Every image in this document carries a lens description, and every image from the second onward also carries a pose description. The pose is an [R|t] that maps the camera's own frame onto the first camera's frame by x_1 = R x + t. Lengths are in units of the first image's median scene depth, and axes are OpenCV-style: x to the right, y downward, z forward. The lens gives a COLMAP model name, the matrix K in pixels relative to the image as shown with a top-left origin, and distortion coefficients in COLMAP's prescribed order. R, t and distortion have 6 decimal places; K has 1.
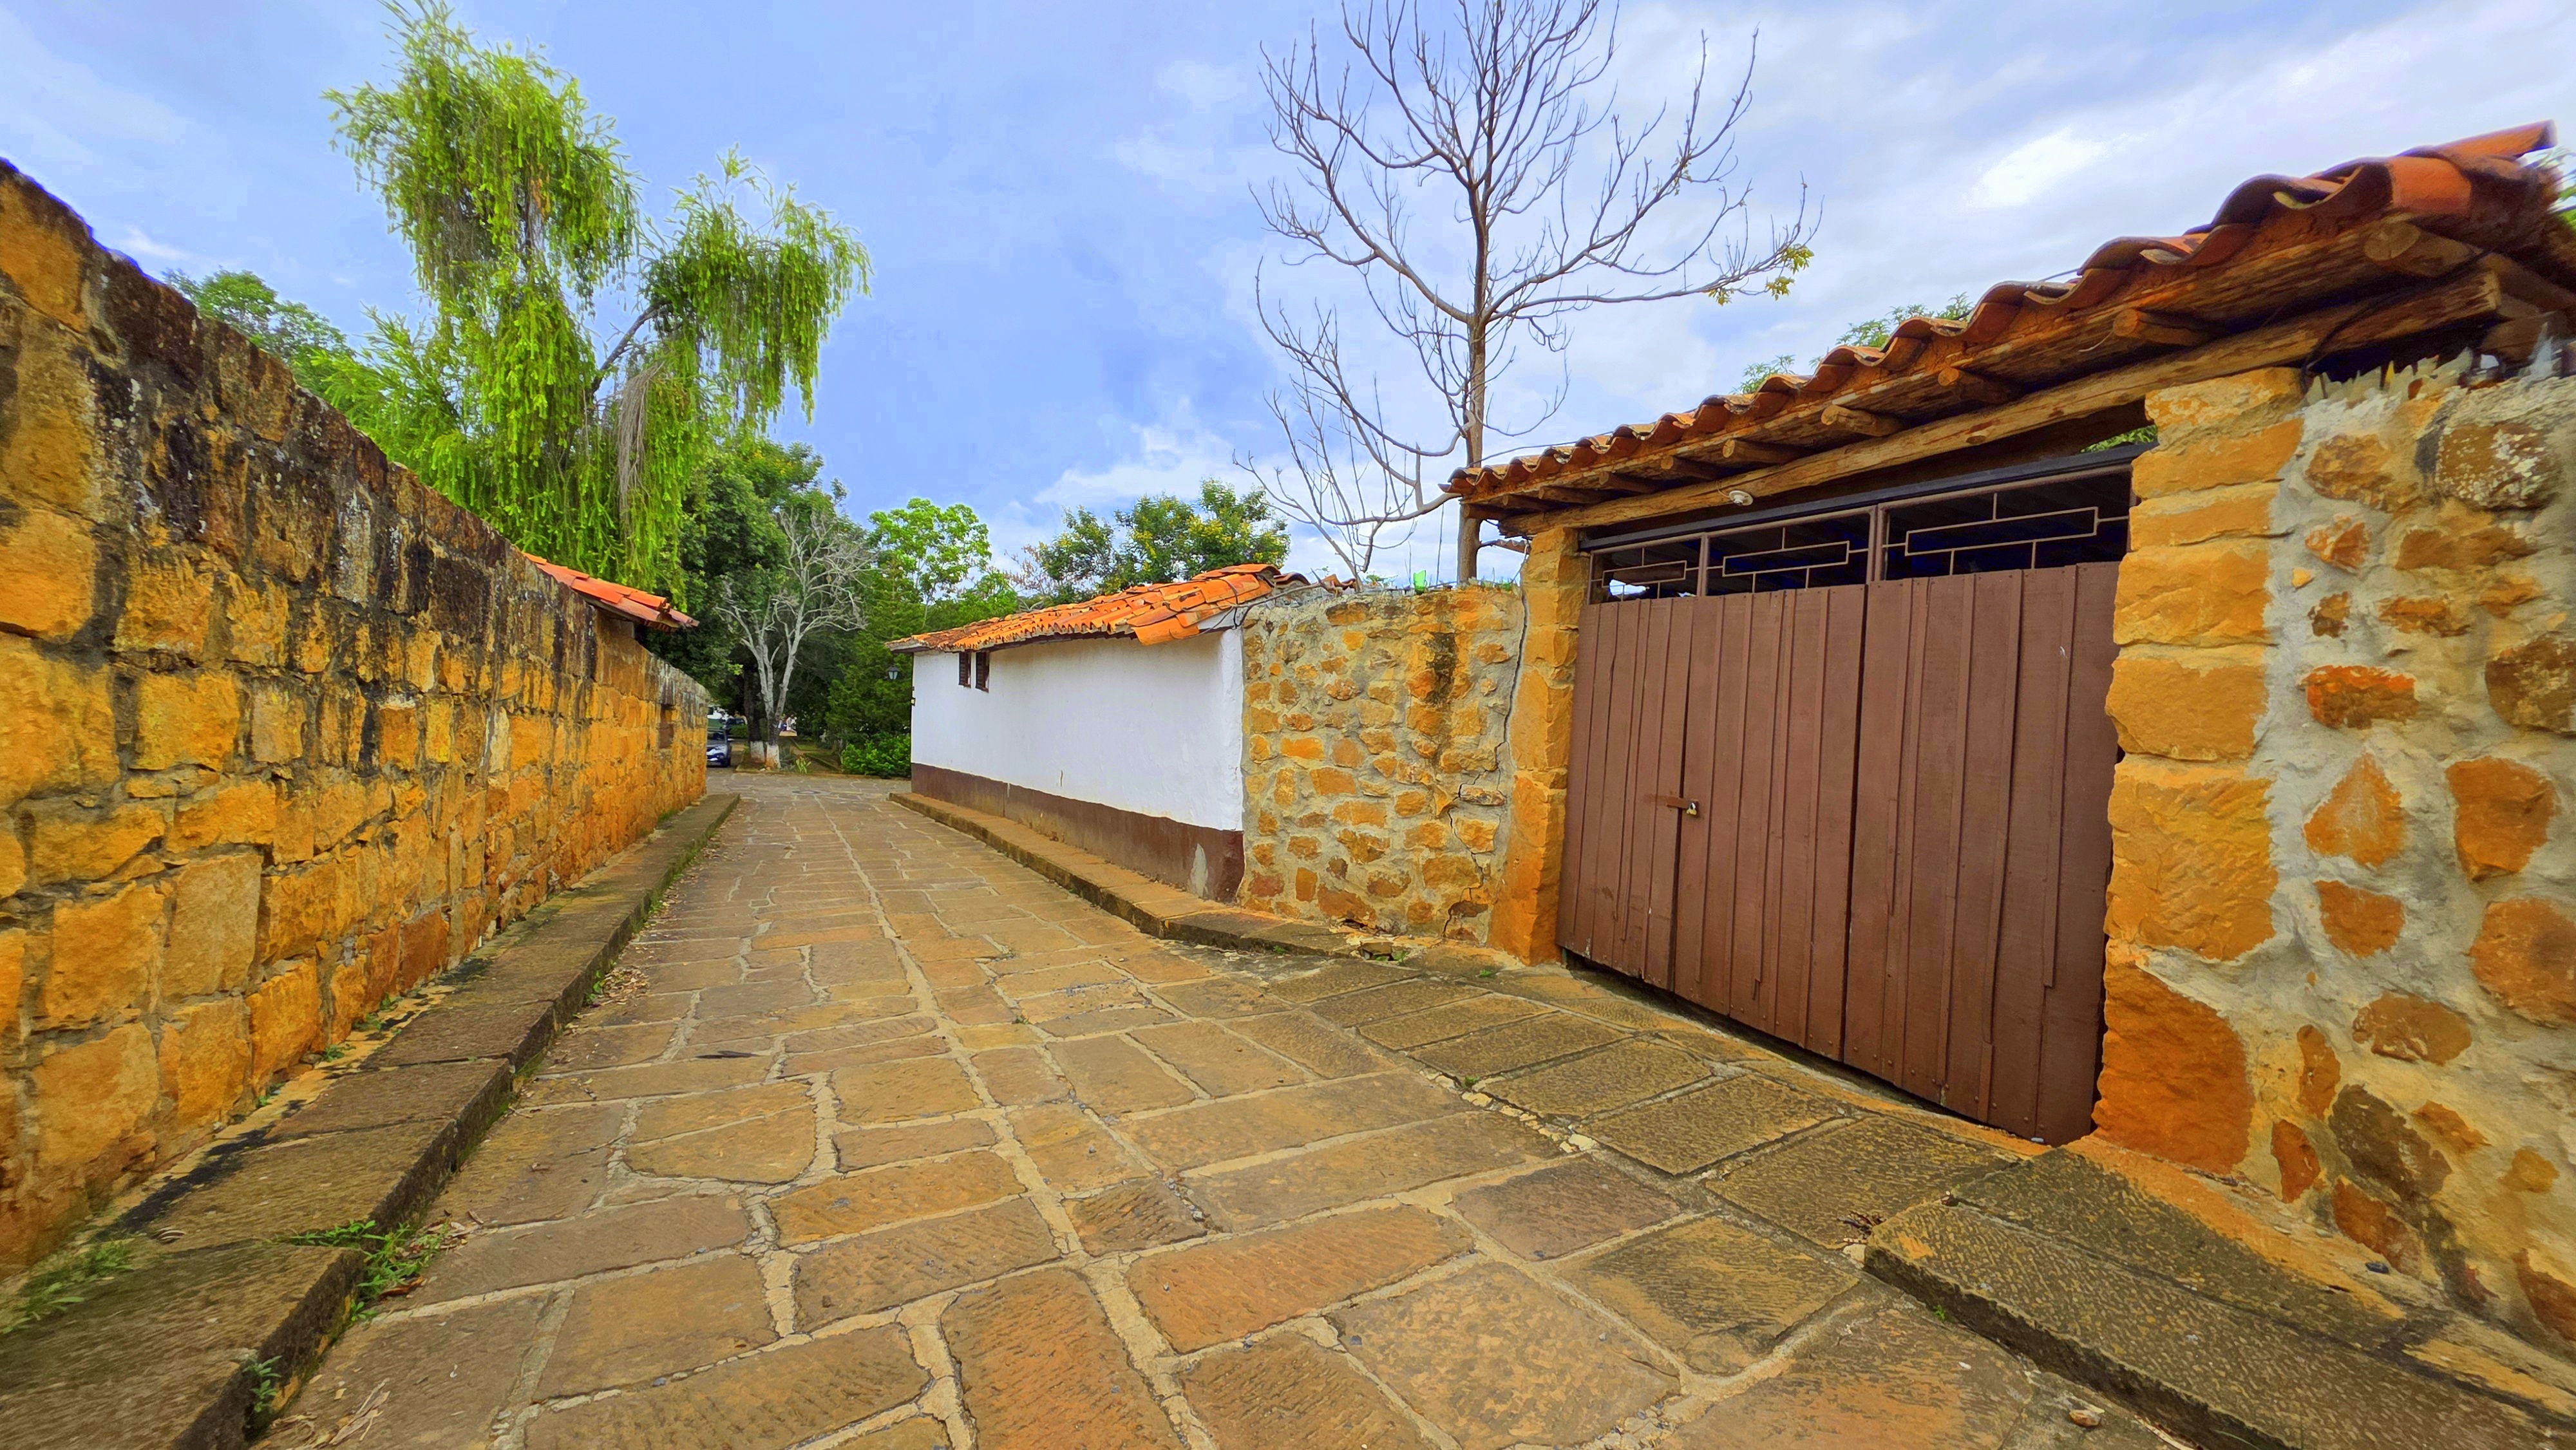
lens RADIAL K [[1000.5, 0, 1299.5], [0, 1000.5, 696.5], [0, 0, 1]] dist [0.000419, -0.000297]
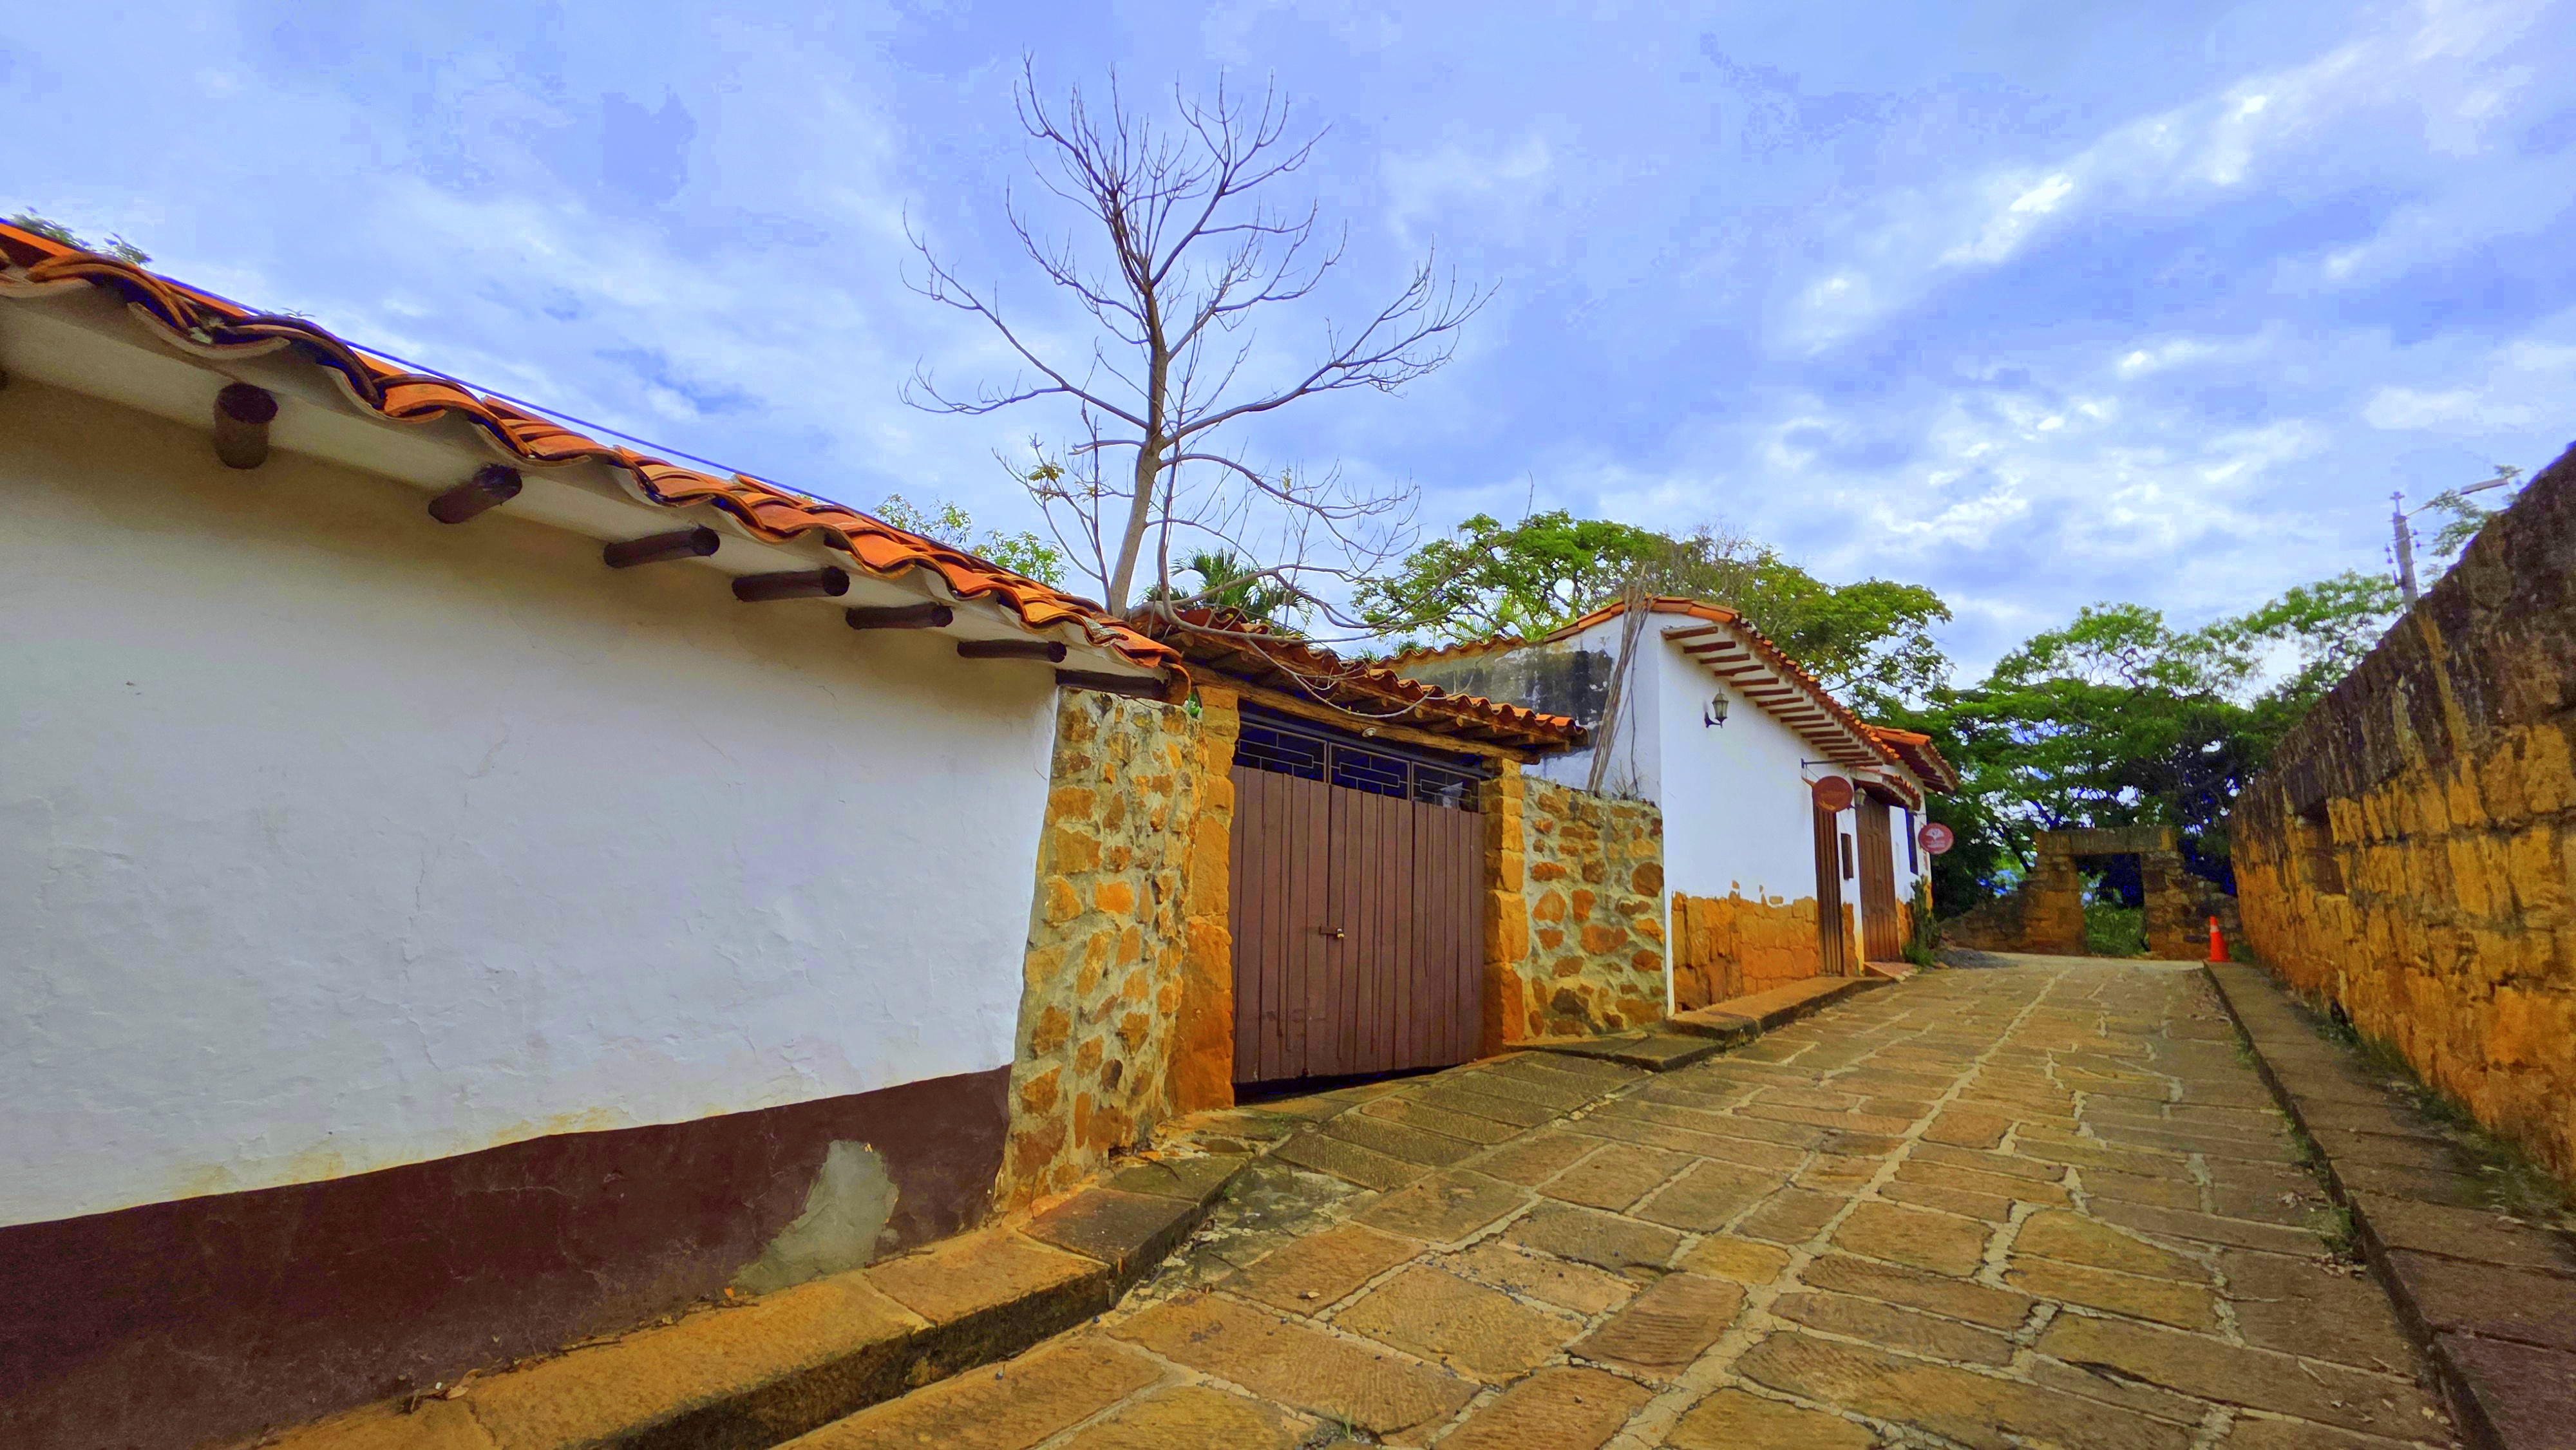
lens RADIAL K [[1000.5, 0, 1299.5], [0, 1000.5, 696.5], [0, 0, 1]] dist [0.000419, -0.000297]
pose [[-0.381620, 0.170488, 0.908460, -1.067696], [-0.039417, 0.978947, -0.200274, 0.078215], [-0.923478, -0.112237, -0.366866, 1.827239]]
